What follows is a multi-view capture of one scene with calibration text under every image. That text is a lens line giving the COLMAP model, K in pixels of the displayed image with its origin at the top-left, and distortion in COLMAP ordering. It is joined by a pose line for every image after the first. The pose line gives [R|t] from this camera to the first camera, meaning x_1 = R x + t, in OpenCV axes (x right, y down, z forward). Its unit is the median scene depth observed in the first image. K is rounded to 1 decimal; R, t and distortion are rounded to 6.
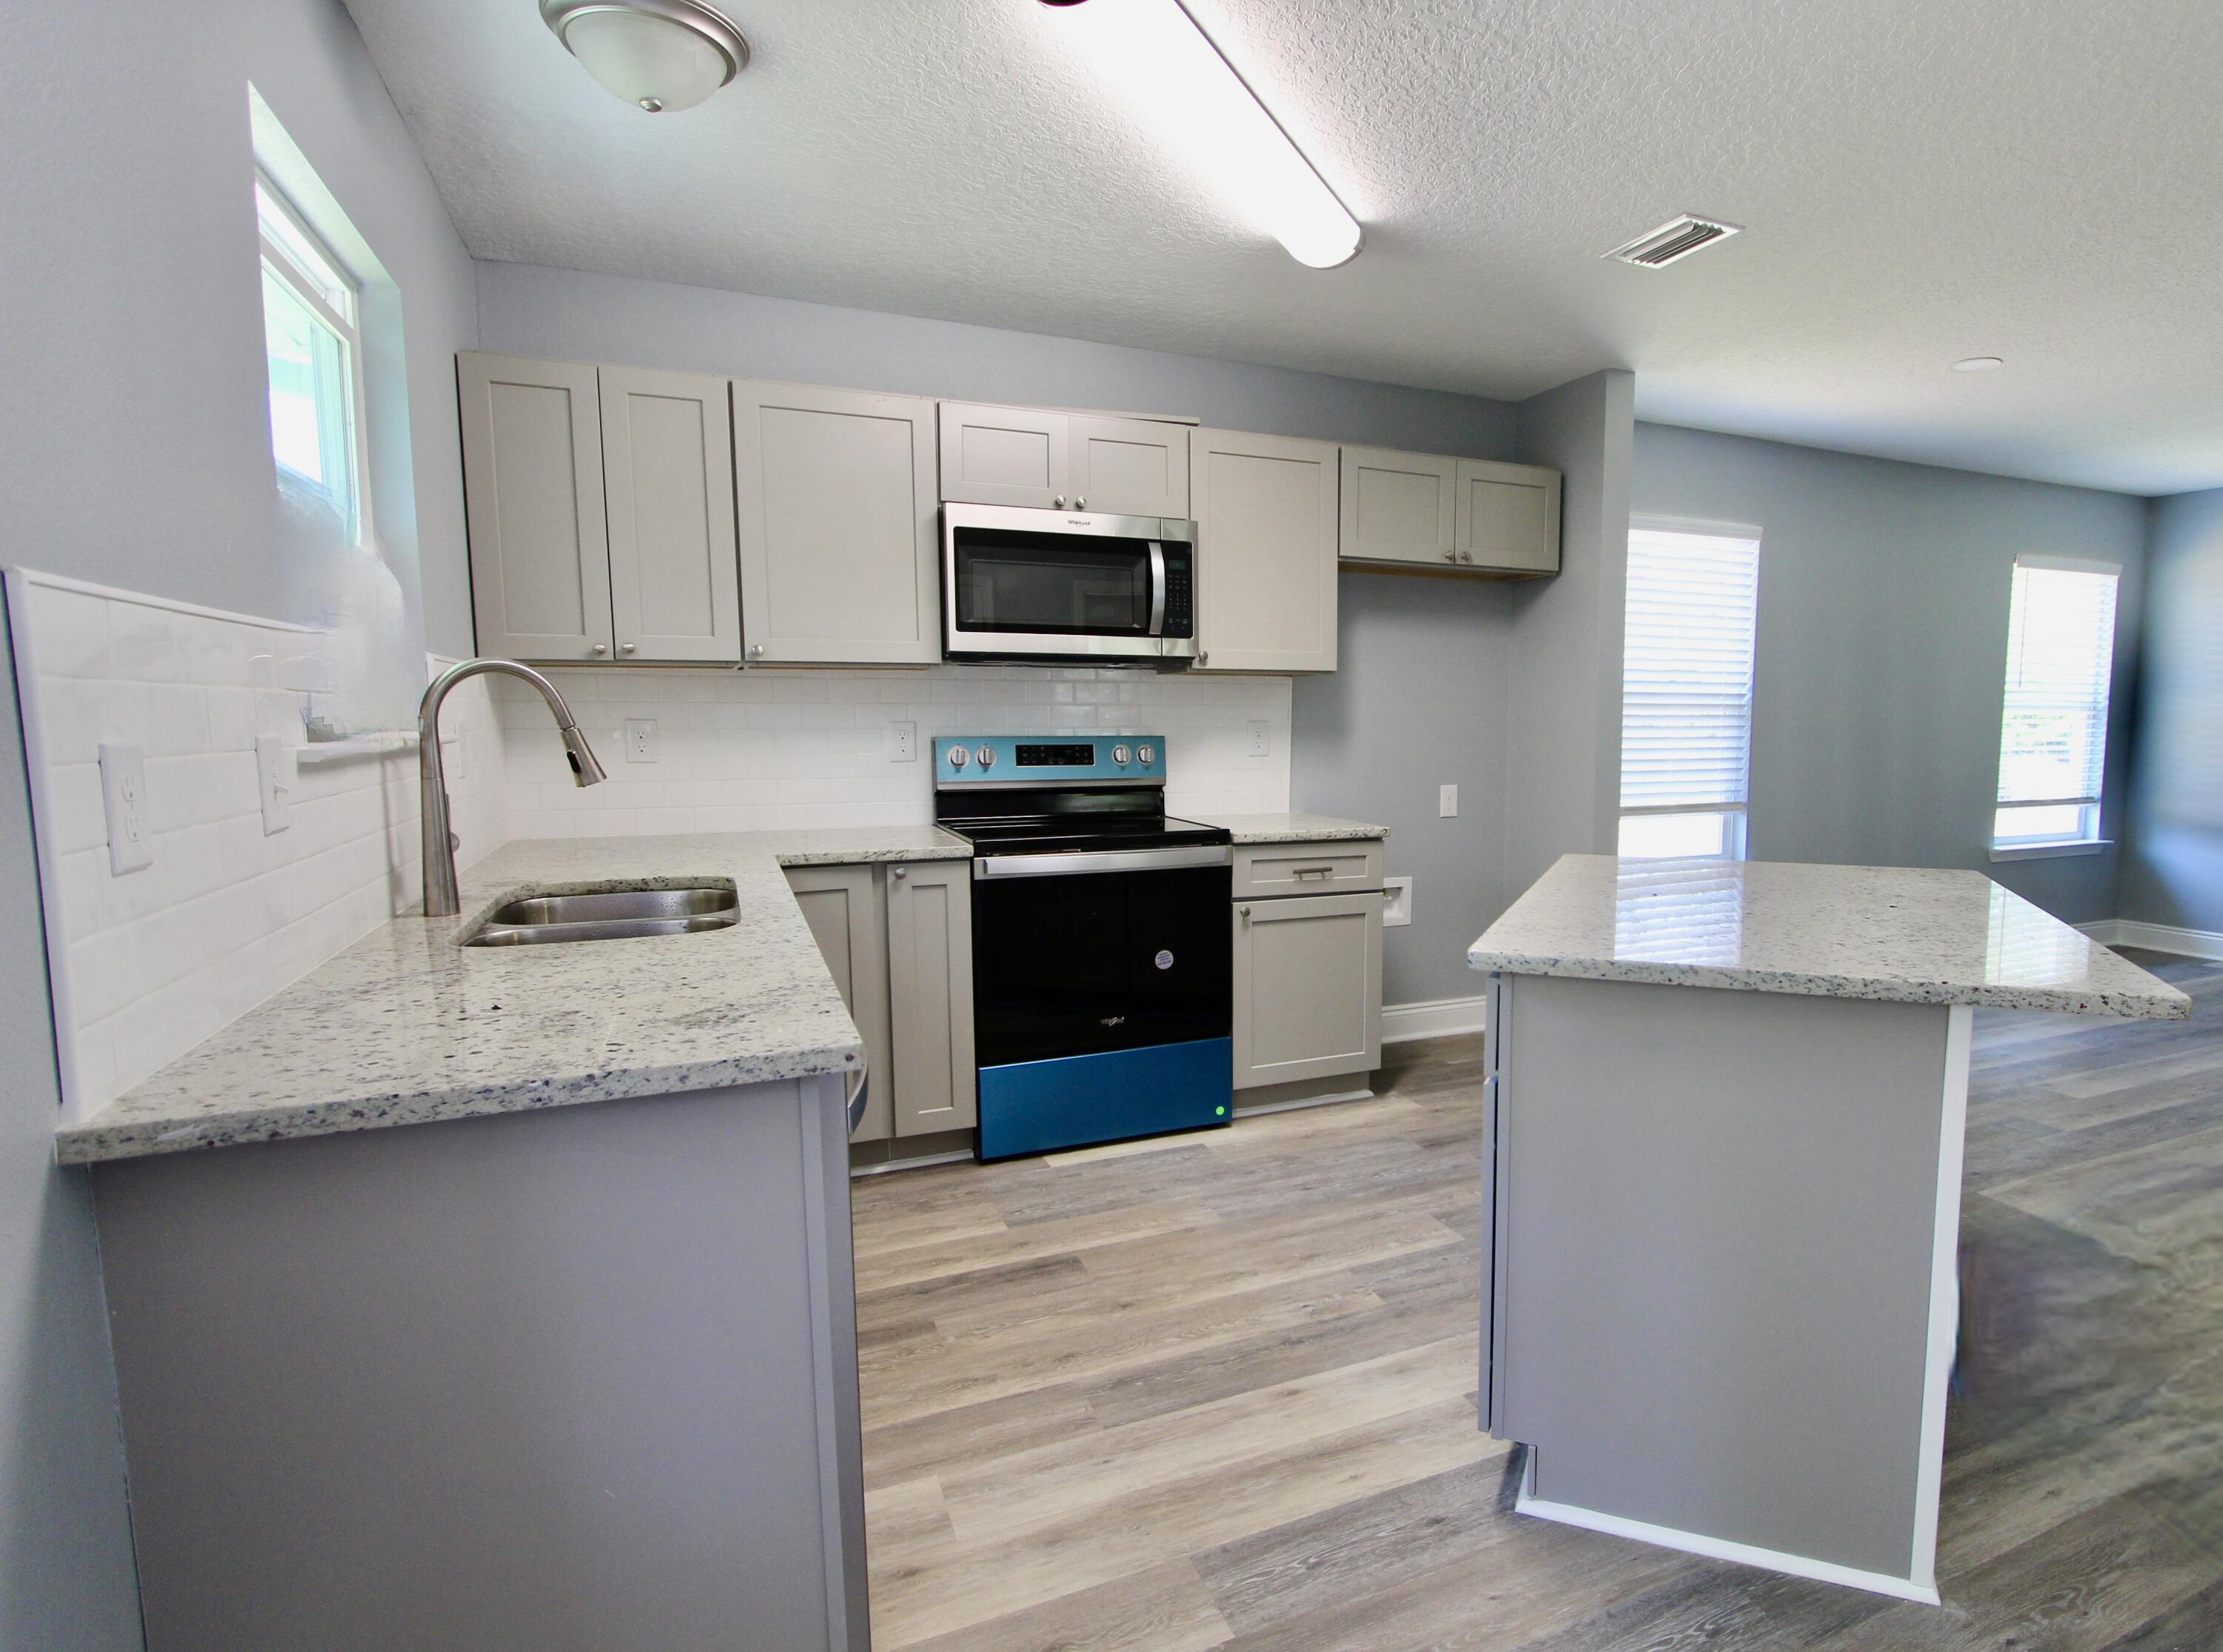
lens RADIAL K [[1192.7, 0, 1303.8], [0, 1192.7, 846.3], [0, 0, 1]] dist [-0.015017, 0.000974]
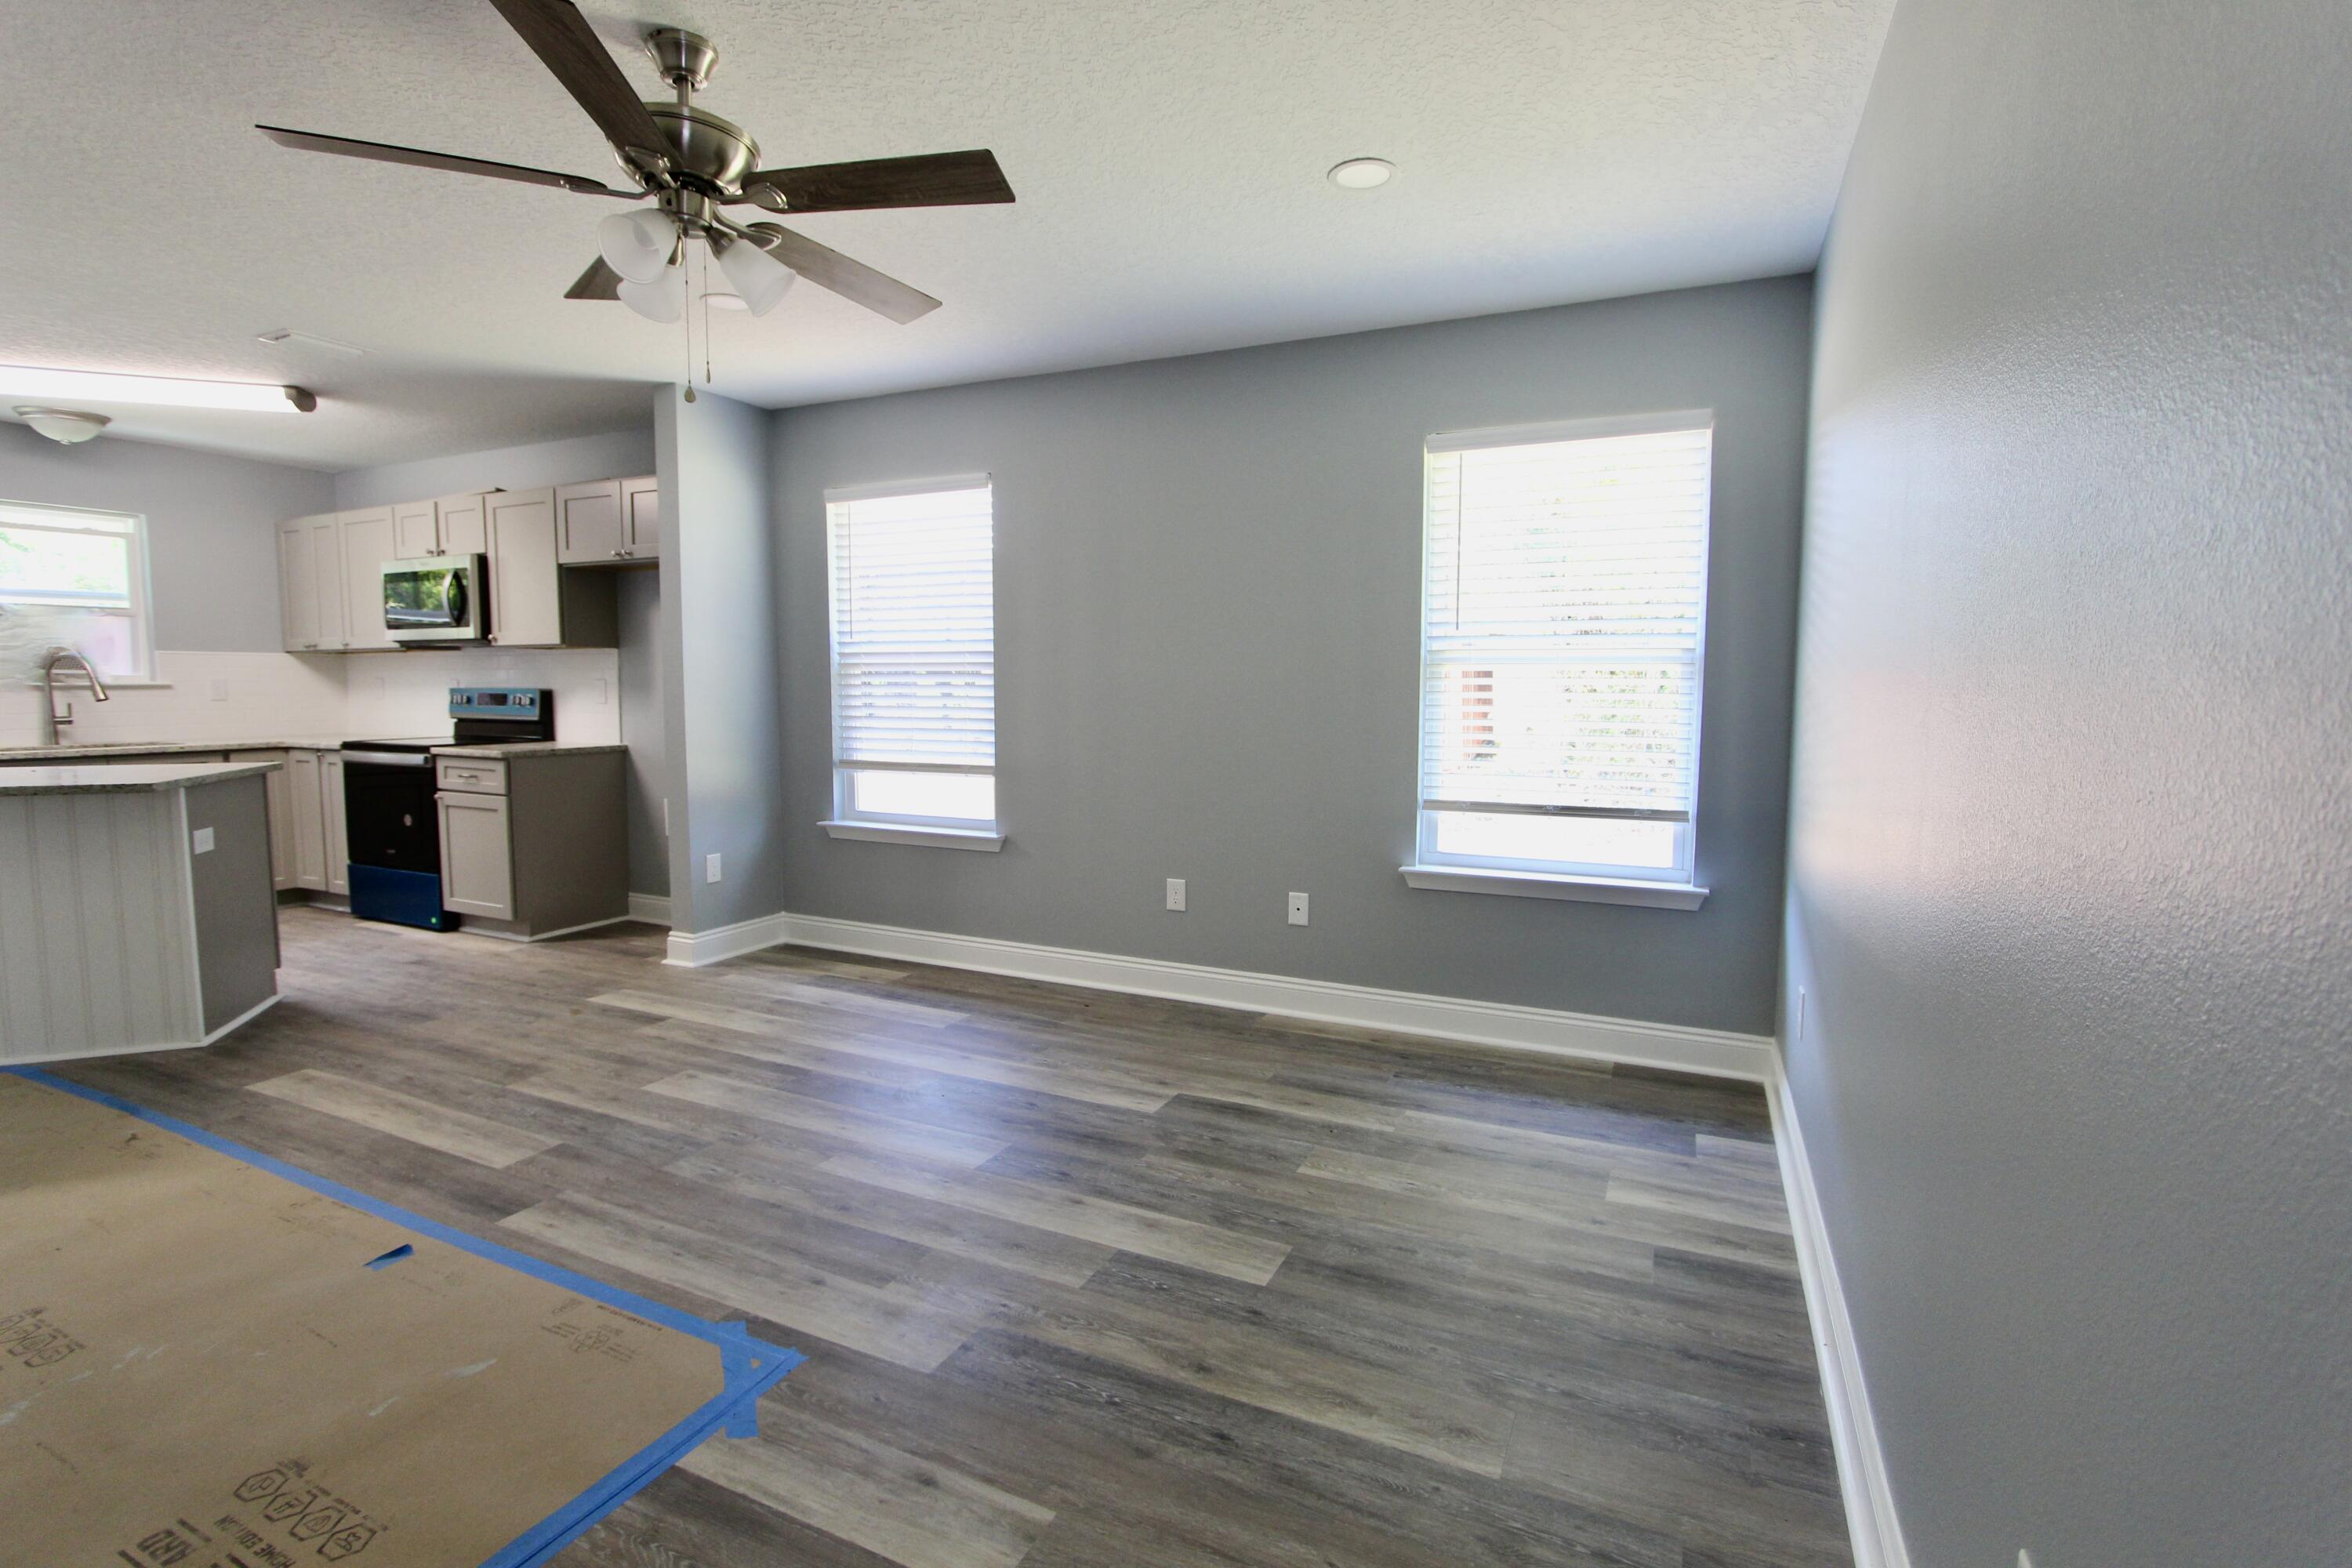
lens RADIAL K [[1086.5, 0, 1173.1], [0, 1086.5, 775.7], [0, 0, 1]] dist [-0.018811, 0.003202]
pose [[0.629153, 0.065872, -0.774485, 1.547549], [-0.088340, 0.996006, 0.012949, -0.073327], [0.772245, 0.060271, 0.632459, 0.780013]]
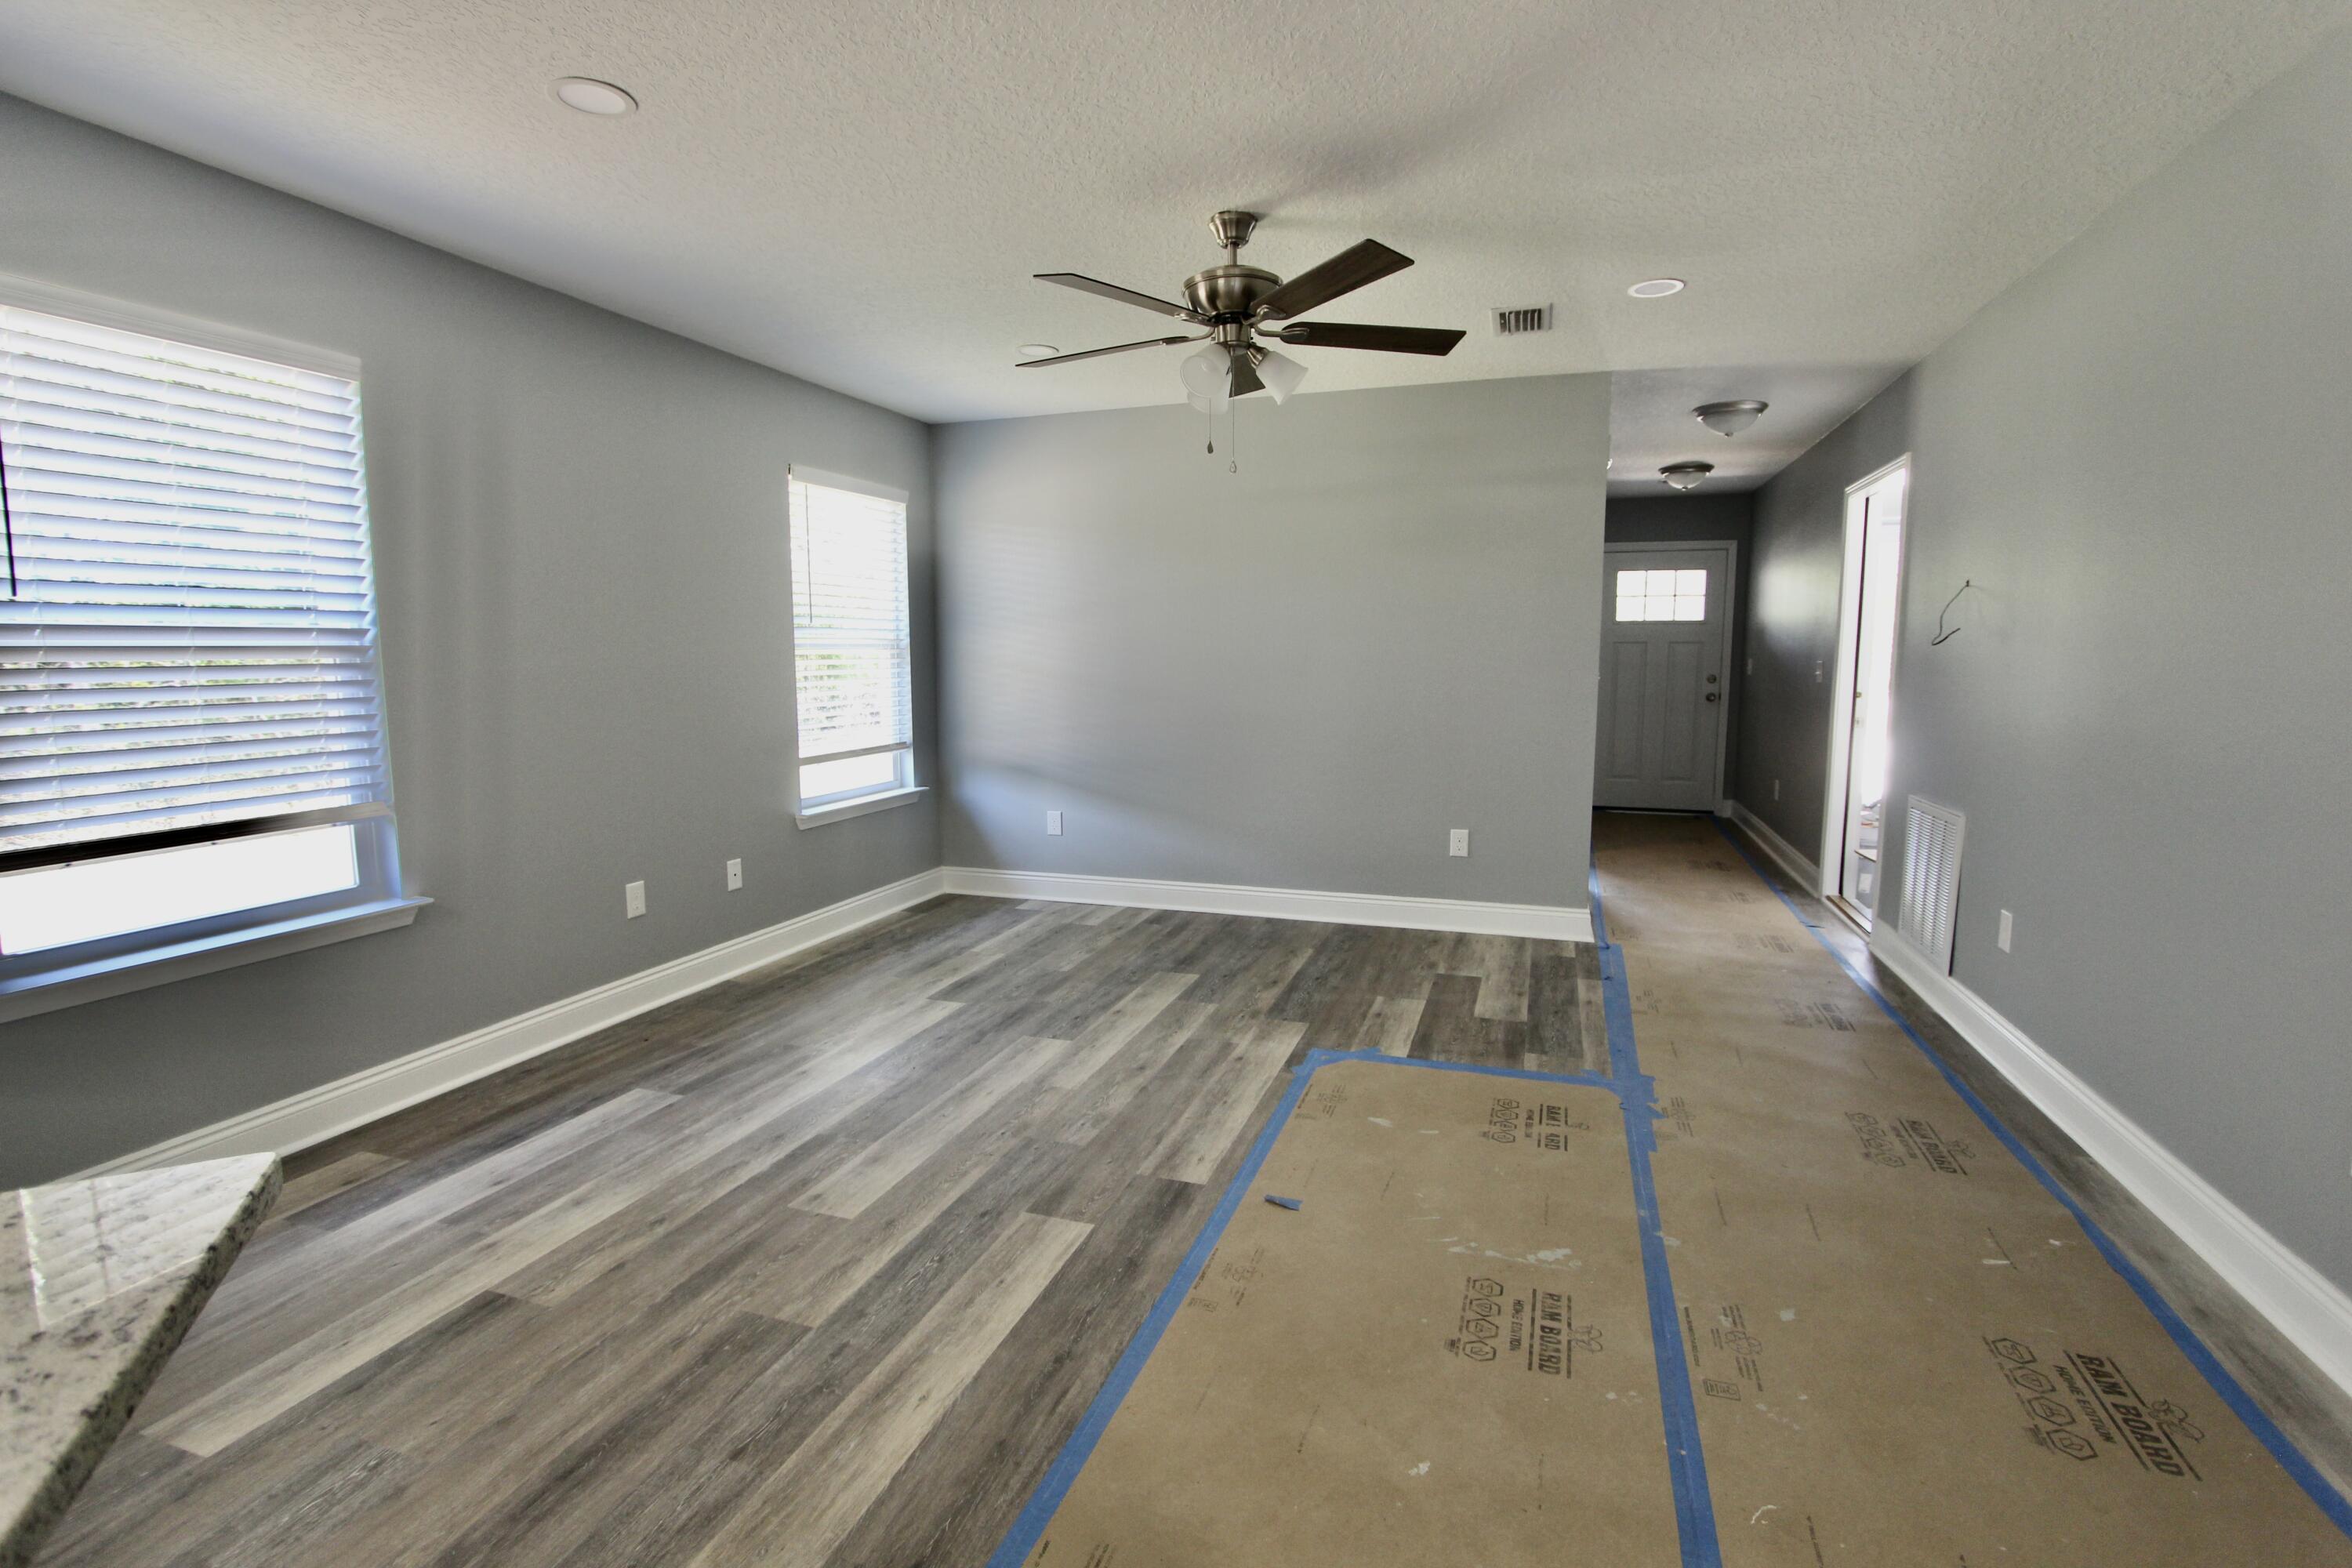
lens RADIAL K [[1086.5, 0, 1173.1], [0, 1086.5, 775.6], [0, 0, 1]] dist [-0.018811, 0.003202]
pose [[0.705075, -0.087274, 0.703742, 0.369341], [0.083279, 0.995721, 0.040047, -0.053735], [-0.704226, 0.030371, 0.709326, 0.415670]]
